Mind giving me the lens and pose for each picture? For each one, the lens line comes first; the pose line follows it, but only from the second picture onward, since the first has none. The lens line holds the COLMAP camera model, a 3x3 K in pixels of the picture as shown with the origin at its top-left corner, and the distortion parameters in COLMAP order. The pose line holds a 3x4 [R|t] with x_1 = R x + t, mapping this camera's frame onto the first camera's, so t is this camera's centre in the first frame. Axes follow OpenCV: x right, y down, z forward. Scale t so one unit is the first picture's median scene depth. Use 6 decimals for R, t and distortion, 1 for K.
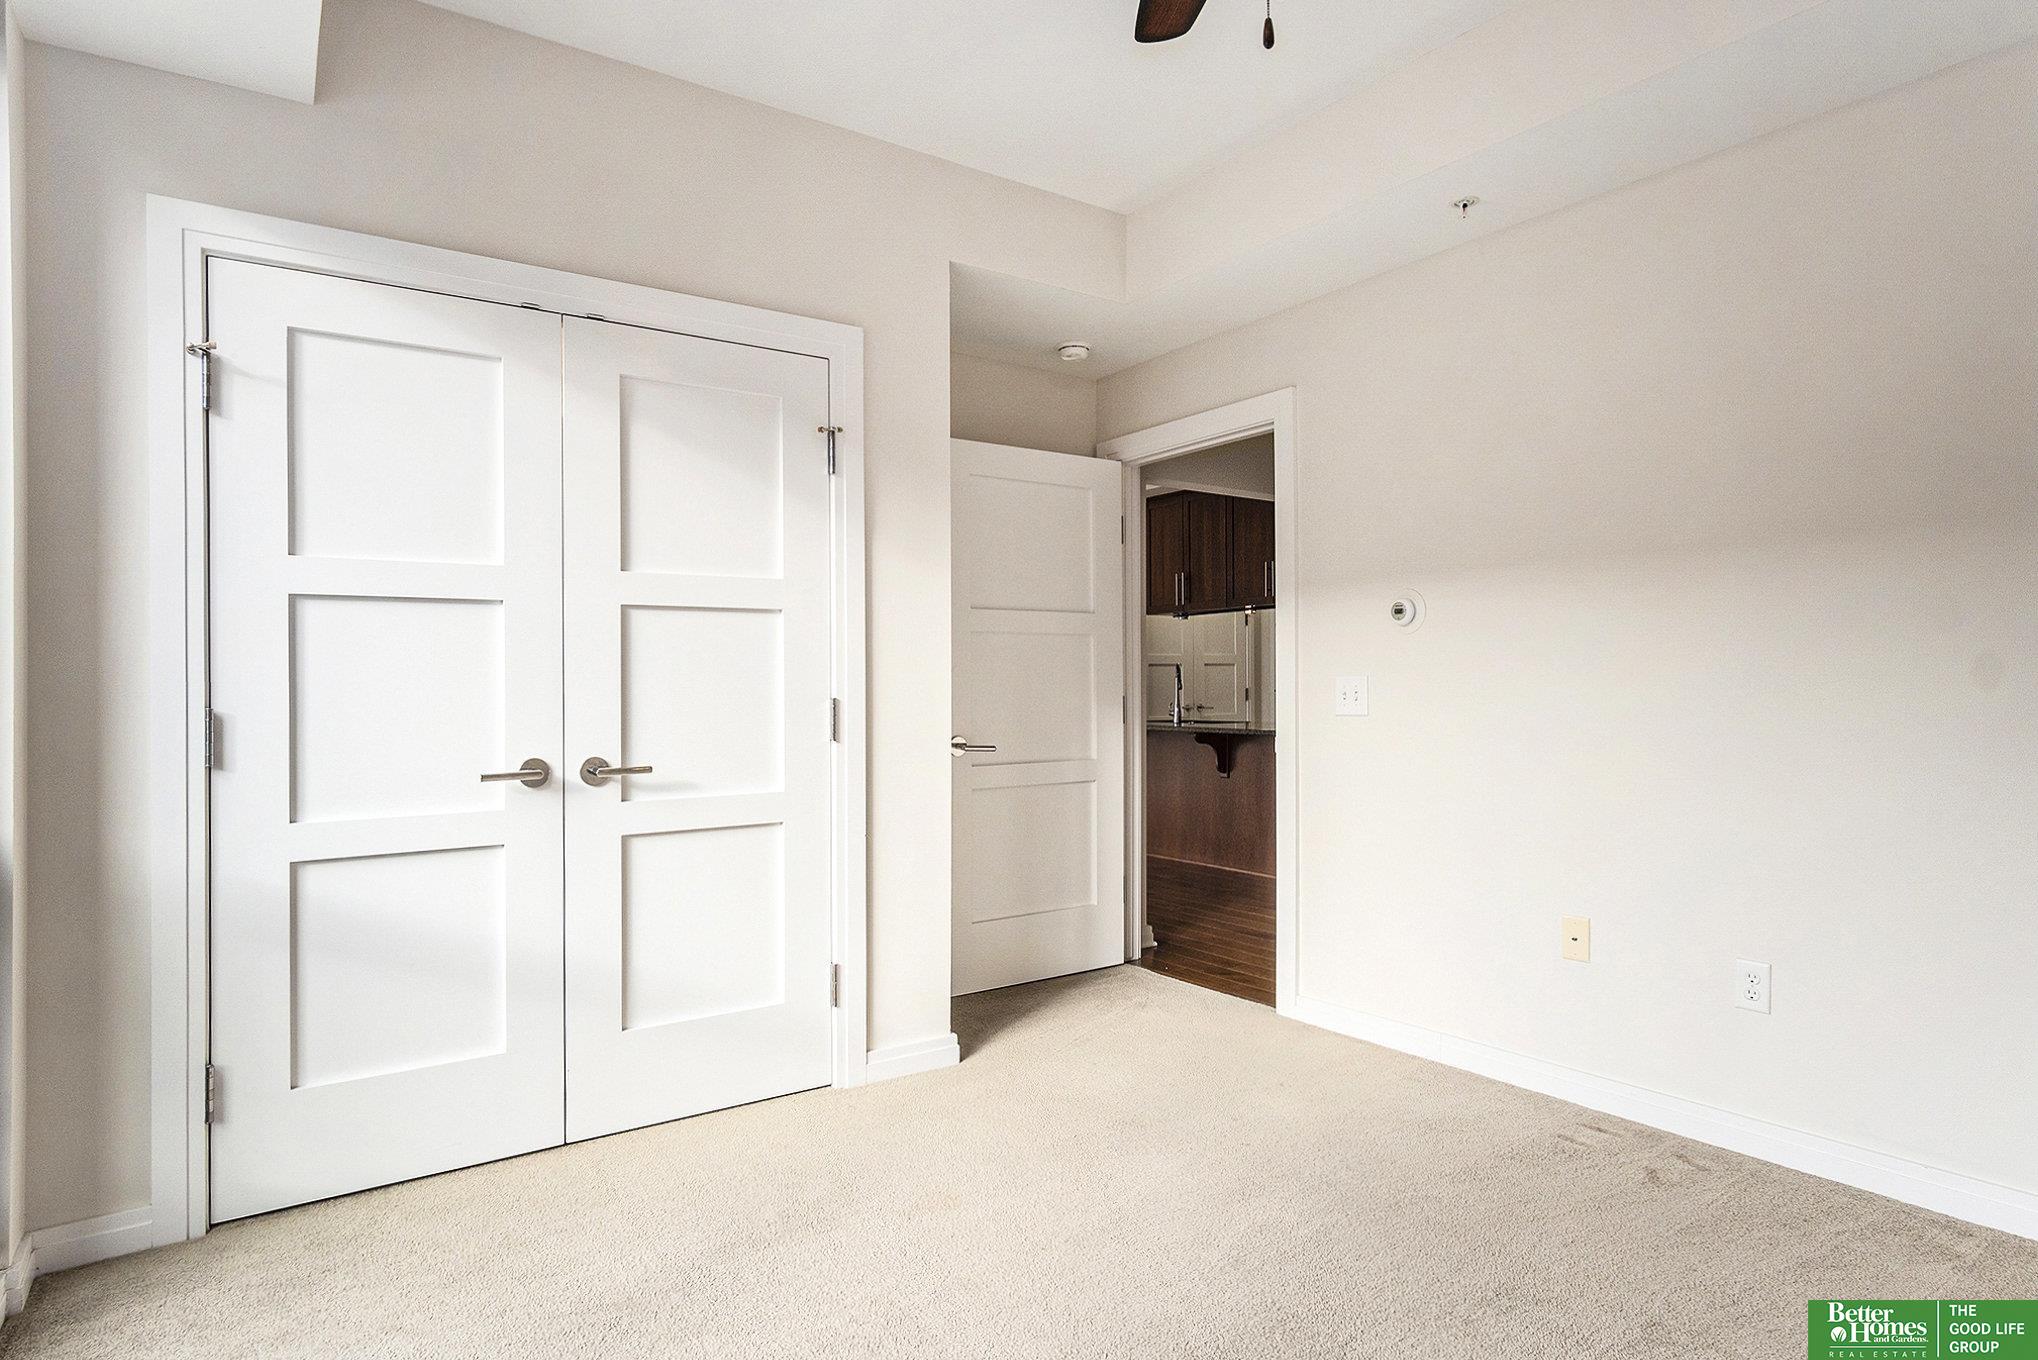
lens RADIAL K [[1119.8, 0, 1011.1], [0, 1119.8, 669.4], [0, 0, 1]] dist [-0.003852, -0.001858]
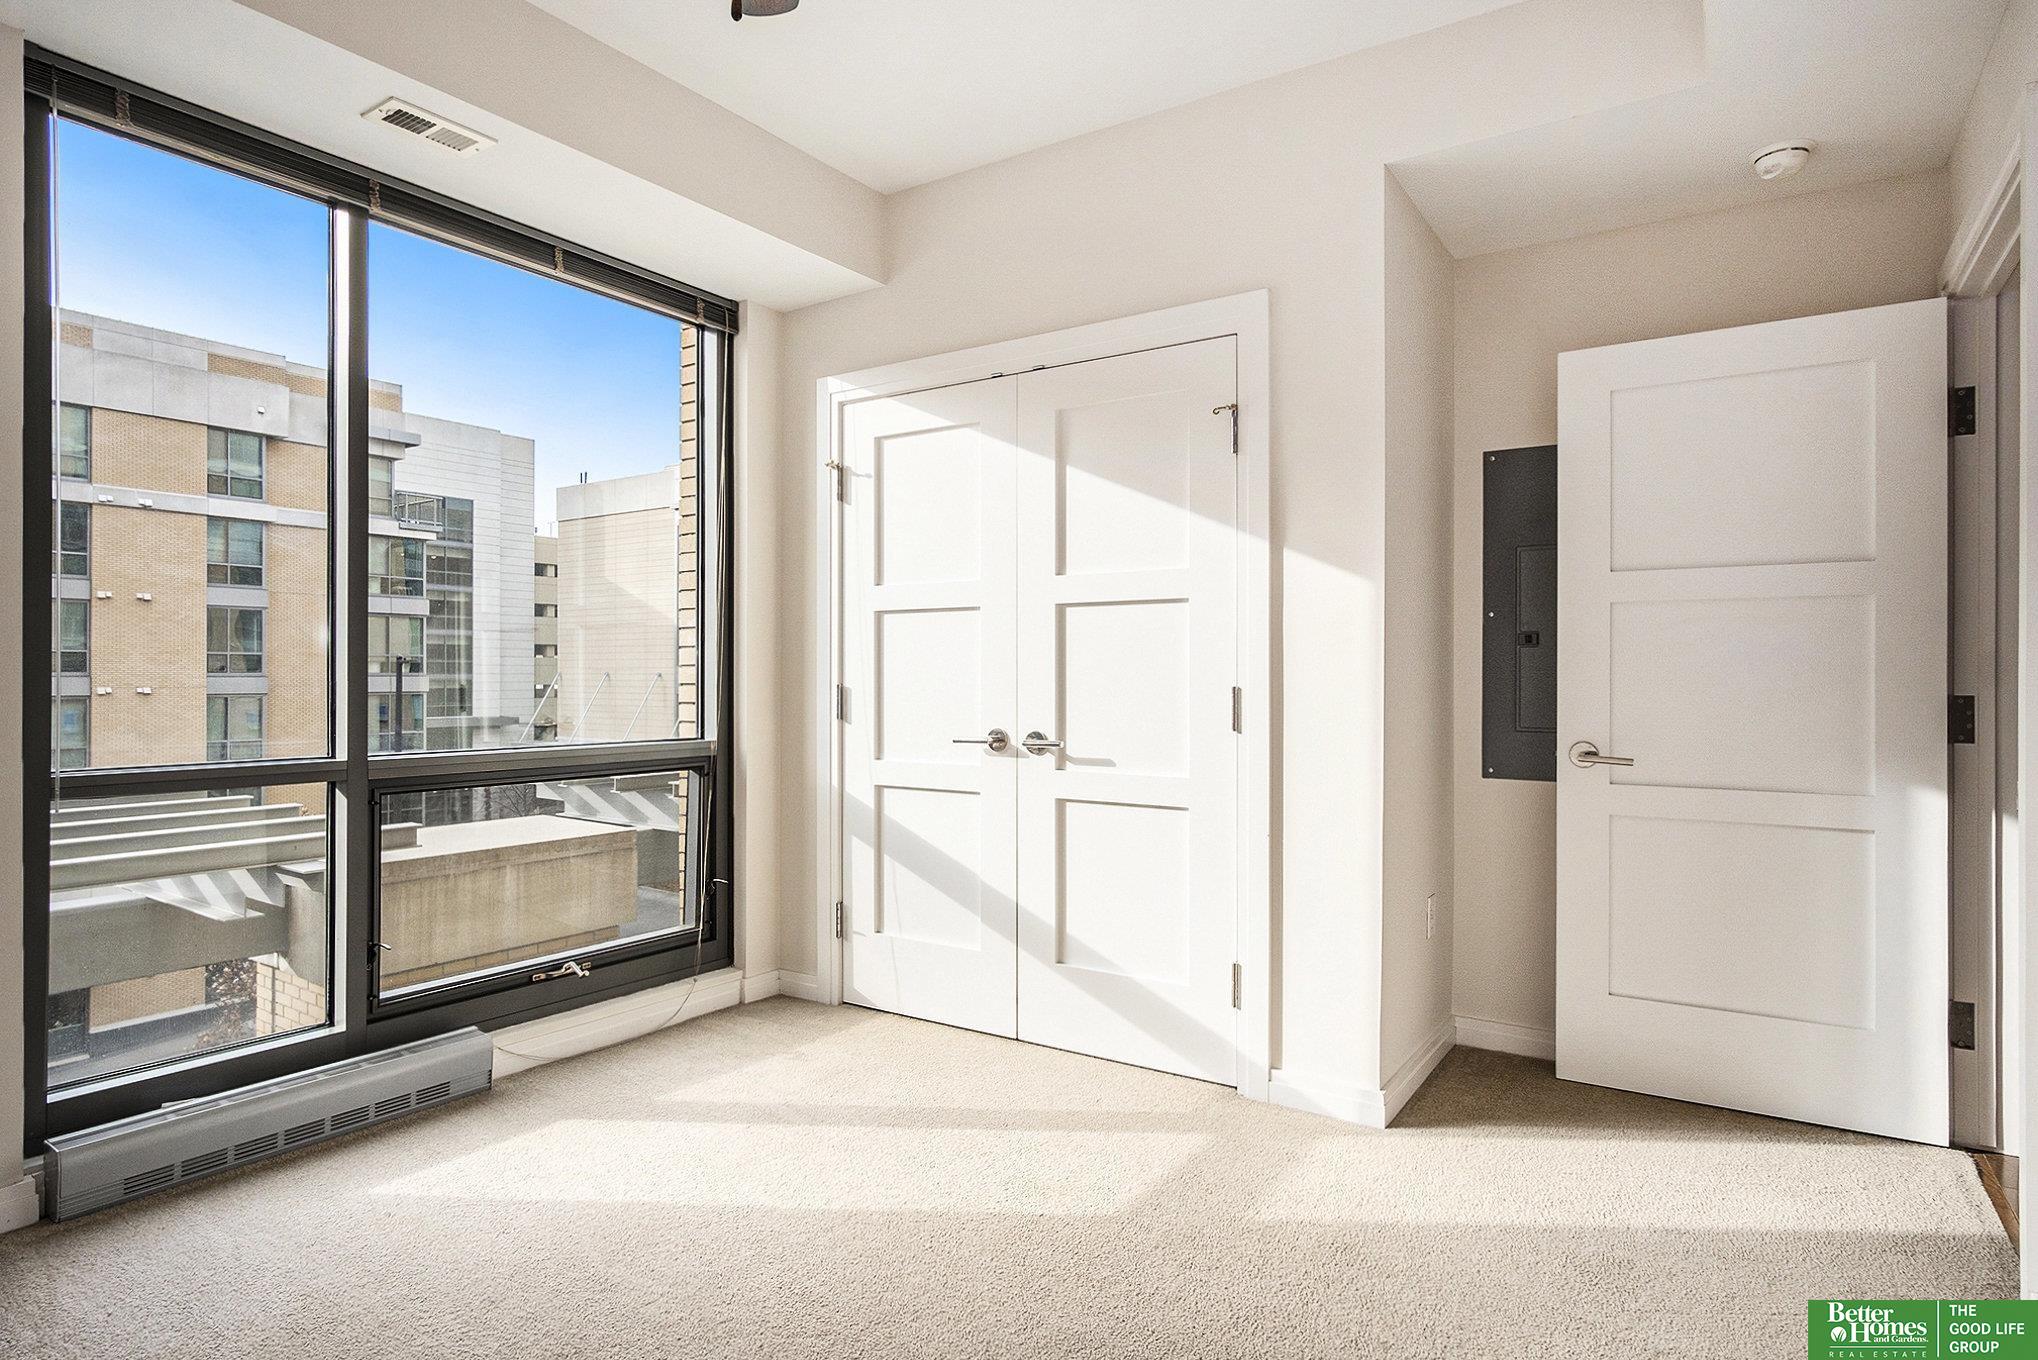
lens RADIAL K [[1119.8, 0, 1011.1], [0, 1119.8, 669.4], [0, 0, 1]] dist [-0.003852, -0.001858]
pose [[0.373917, 0.005286, -0.927447, 0.746653], [0.009547, 0.999909, 0.009548, -0.000555], [0.927413, -0.012424, 0.373832, 0.520840]]
